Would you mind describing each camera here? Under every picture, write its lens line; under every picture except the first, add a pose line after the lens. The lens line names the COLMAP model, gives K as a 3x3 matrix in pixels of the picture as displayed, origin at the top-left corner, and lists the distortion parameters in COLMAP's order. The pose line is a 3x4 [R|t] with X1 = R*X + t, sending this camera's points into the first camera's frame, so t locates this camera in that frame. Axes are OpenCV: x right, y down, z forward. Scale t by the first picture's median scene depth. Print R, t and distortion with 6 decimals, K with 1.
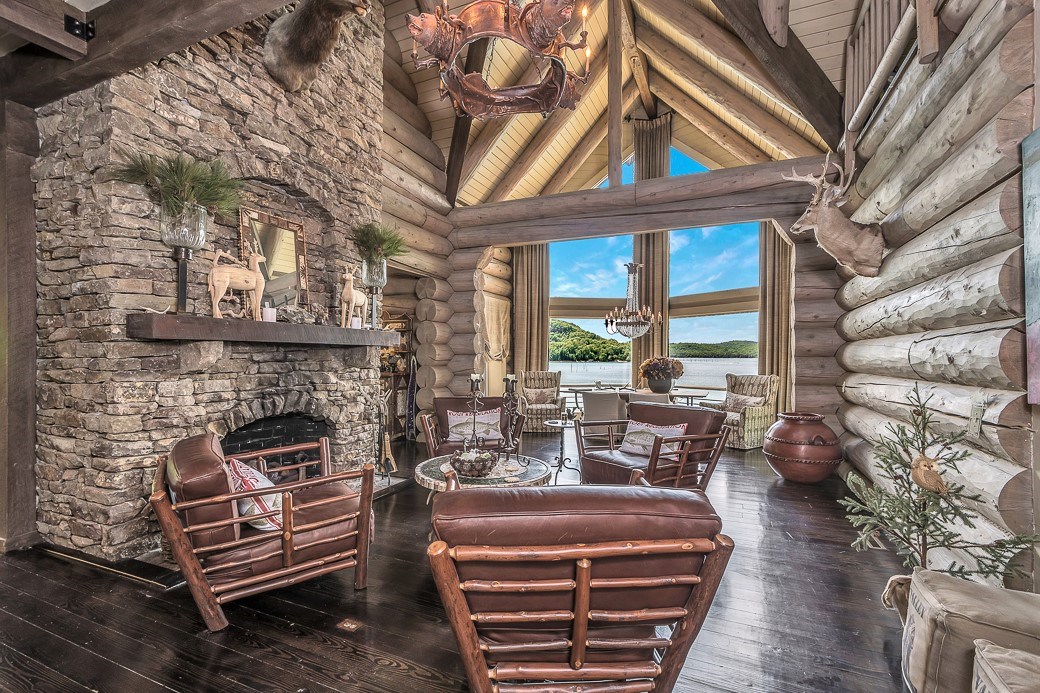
lens RADIAL K [[471.5, 0, 521.3], [0, 471.5, 349.9], [0, 0, 1]] dist [0.002206, 0.000107]
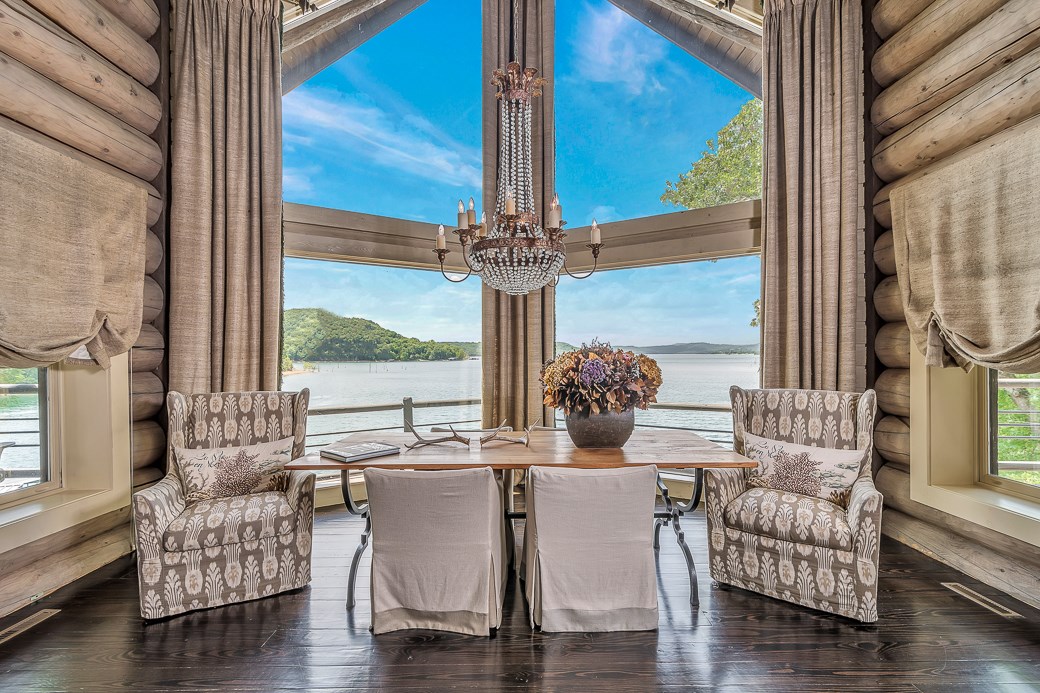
lens RADIAL K [[471.5, 0, 522.4], [0, 471.5, 353.6], [0, 0, 1]] dist [0.002206, 0.000107]
pose [[0.914097, -0.006761, 0.405440, 0.101861], [0.002900, 0.999944, 0.010136, 0.016763], [-0.405486, -0.008089, 0.914066, 0.703839]]
